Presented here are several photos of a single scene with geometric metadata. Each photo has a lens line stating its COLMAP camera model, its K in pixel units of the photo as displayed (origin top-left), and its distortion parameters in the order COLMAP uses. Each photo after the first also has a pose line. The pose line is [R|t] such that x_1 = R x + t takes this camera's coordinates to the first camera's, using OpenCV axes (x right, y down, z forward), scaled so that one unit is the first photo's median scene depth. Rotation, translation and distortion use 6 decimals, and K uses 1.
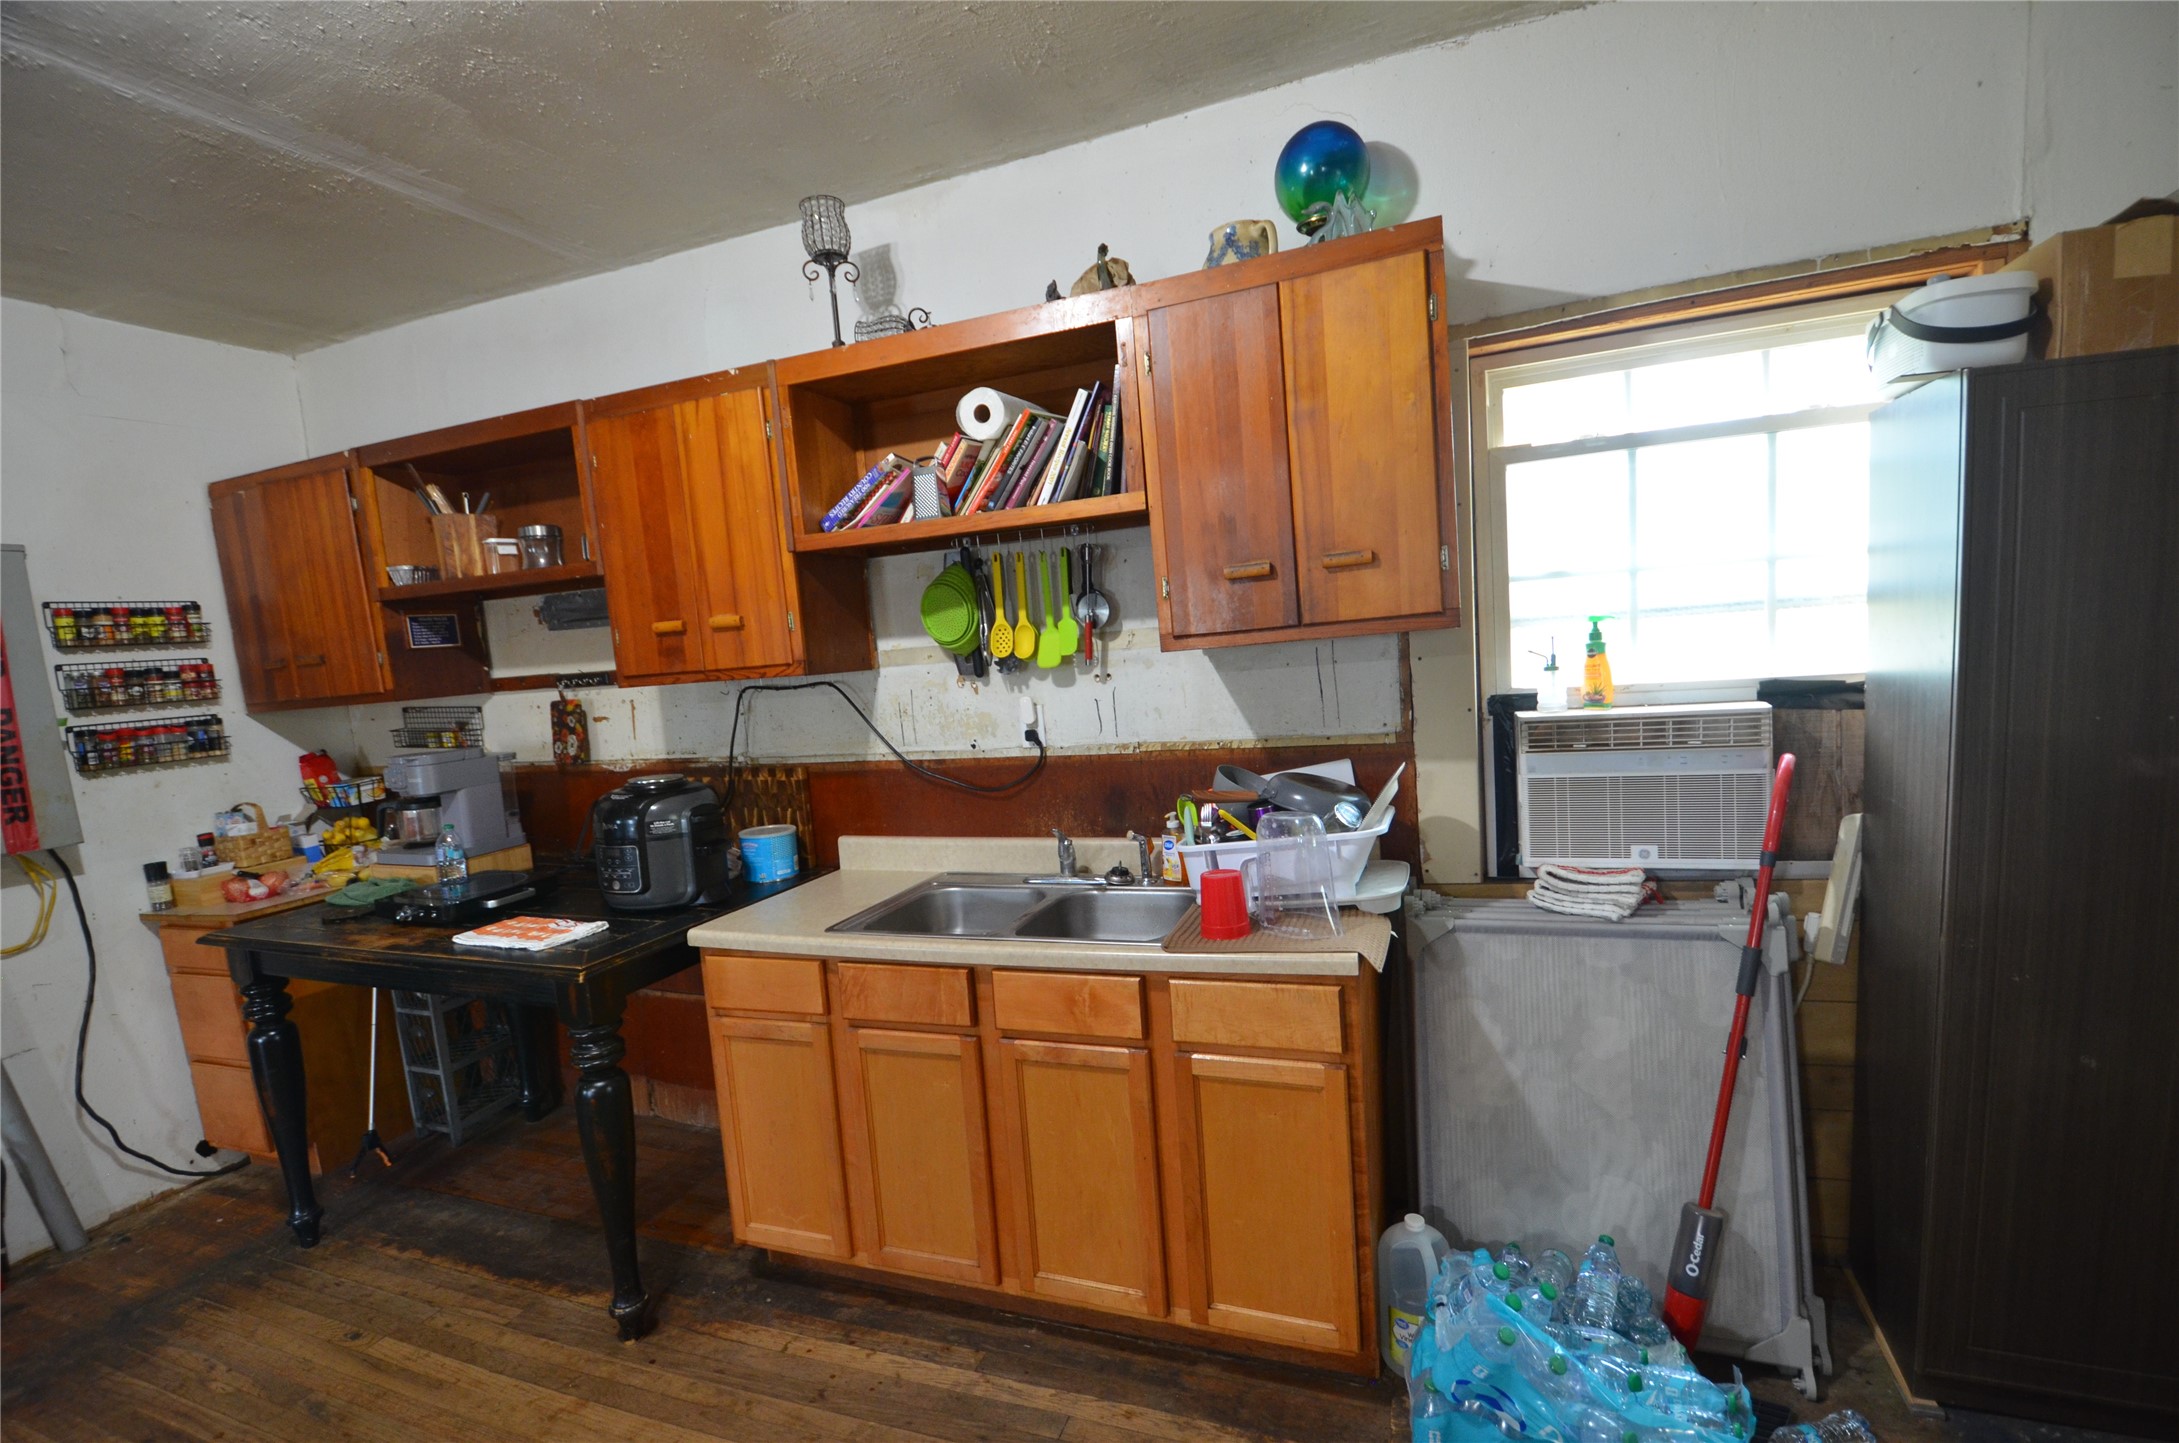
lens RADIAL K [[960.9, 0, 1088.8], [0, 960.9, 737.1], [0, 0, 1]] dist [0.021397, -0.025496]
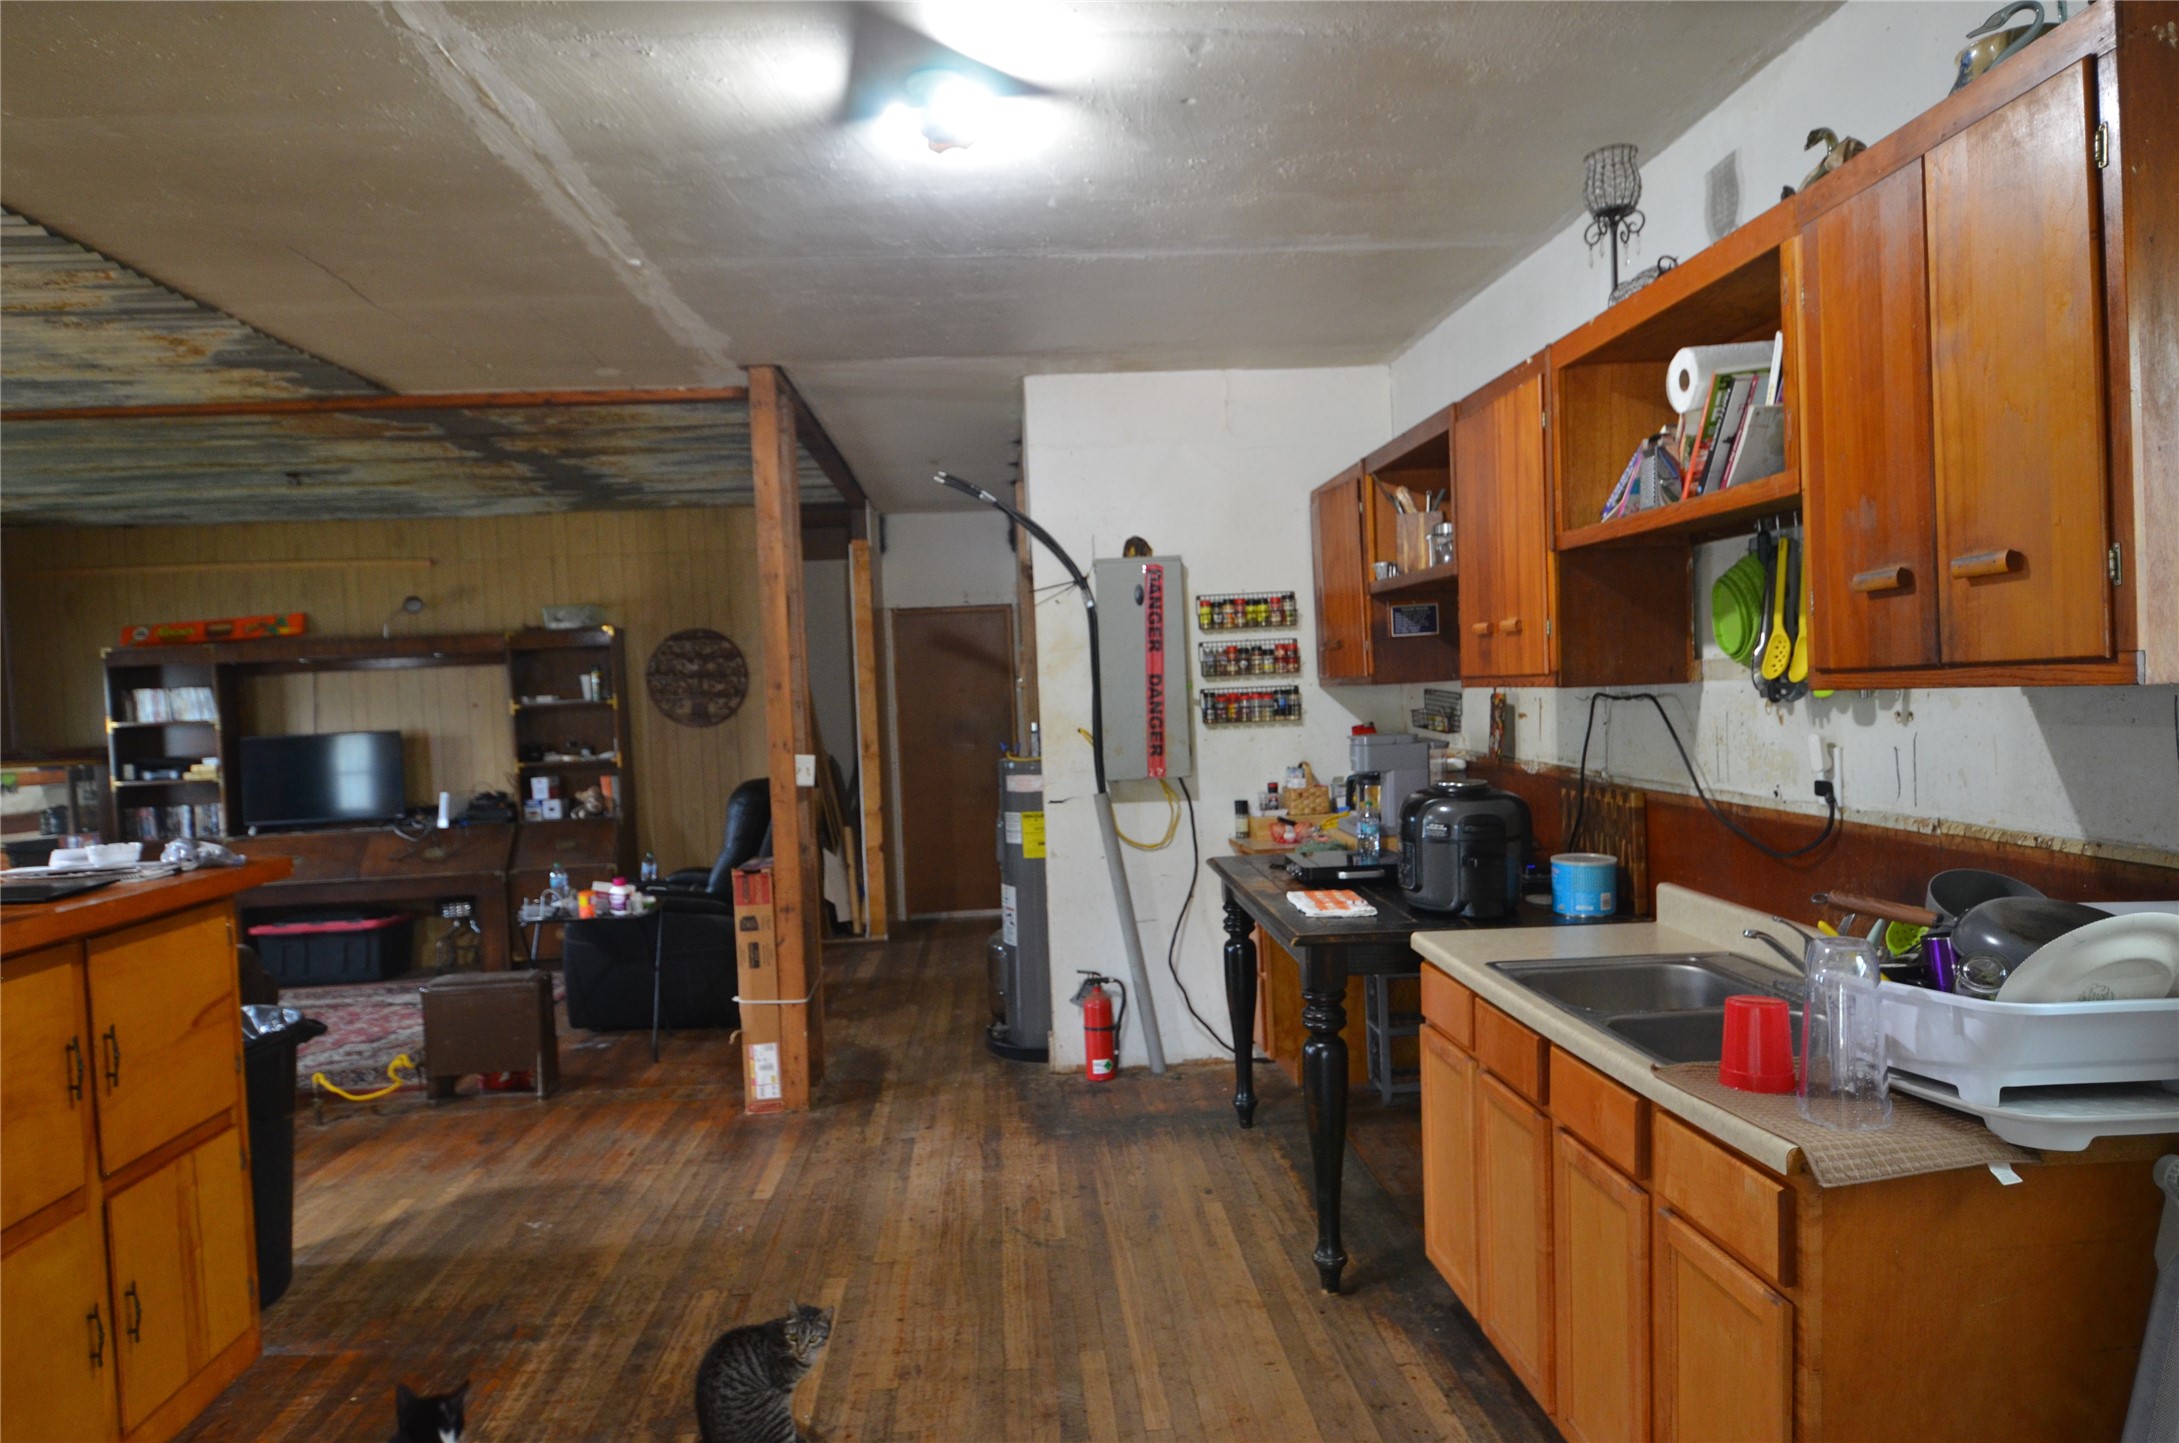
lens RADIAL K [[1362.0, 0, 1089.5], [0, 1362.0, 721.5], [0, 0, 1]] dist [-0.001223, -0.000806]
pose [[0.407381, 0.085153, -0.909280, 0.598973], [-0.081767, 0.995046, 0.056551, -0.060365], [0.909590, 0.051311, 0.412326, 0.074669]]
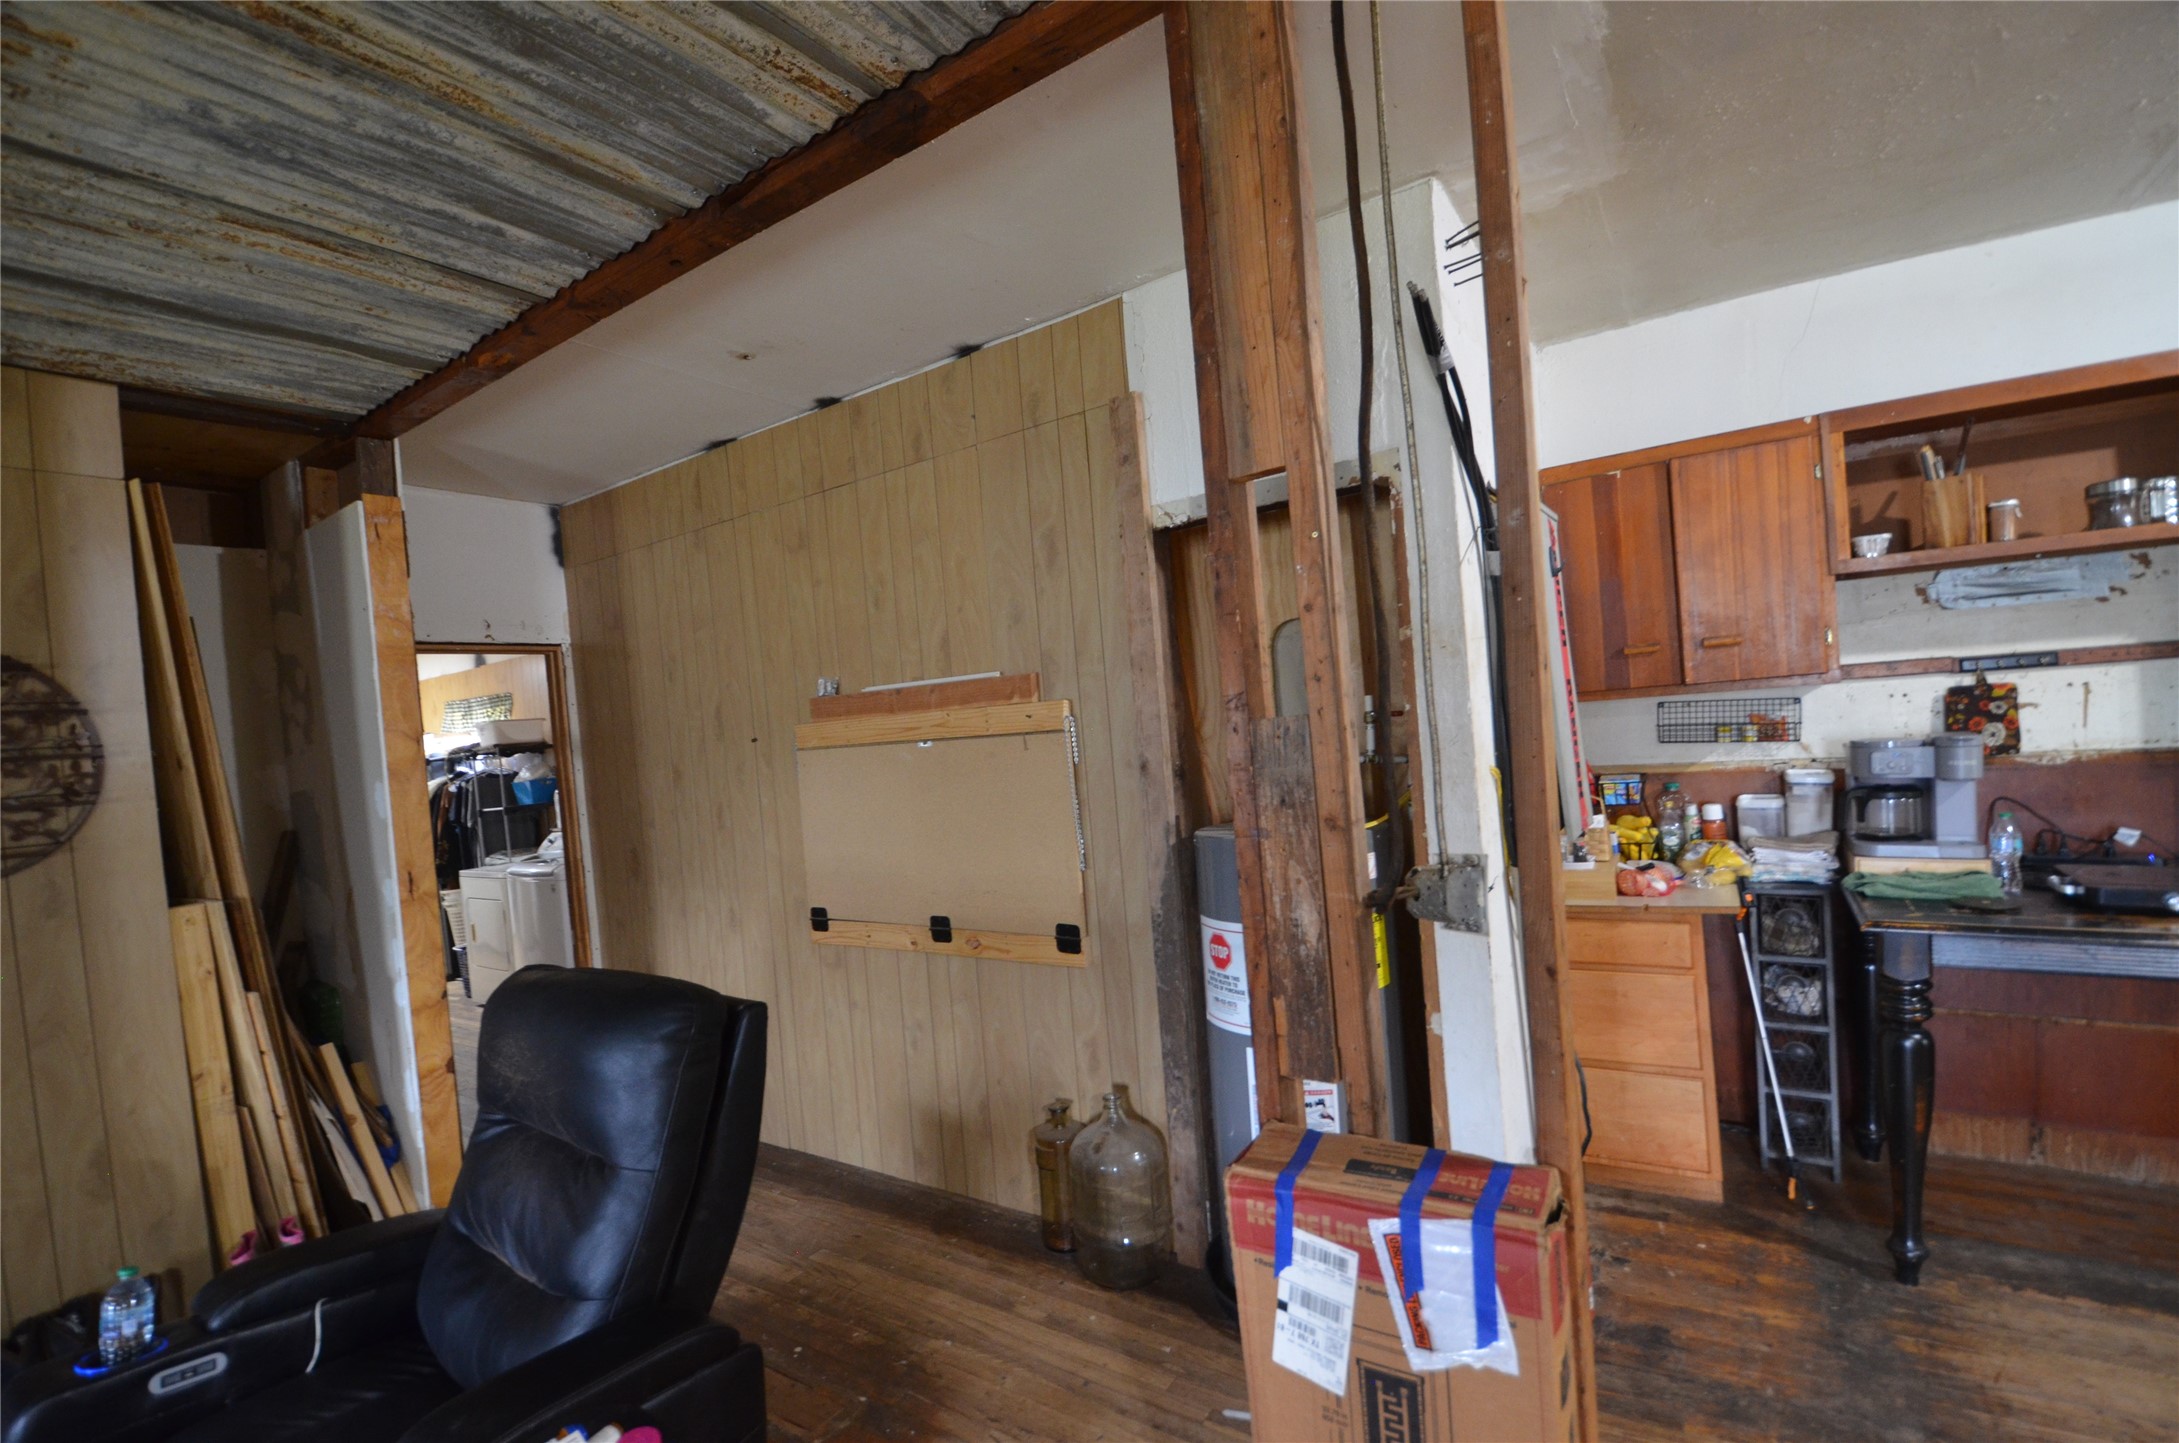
lens RADIAL K [[960.9, 0, 1088.8], [0, 960.9, 737.1], [0, 0, 1]] dist [0.021397, -0.025496]
pose [[0.972785, 0.002563, -0.231696, -1.280931], [-0.018067, 0.997734, -0.064818, 0.093355], [0.231005, 0.067241, 0.970626, -0.061360]]
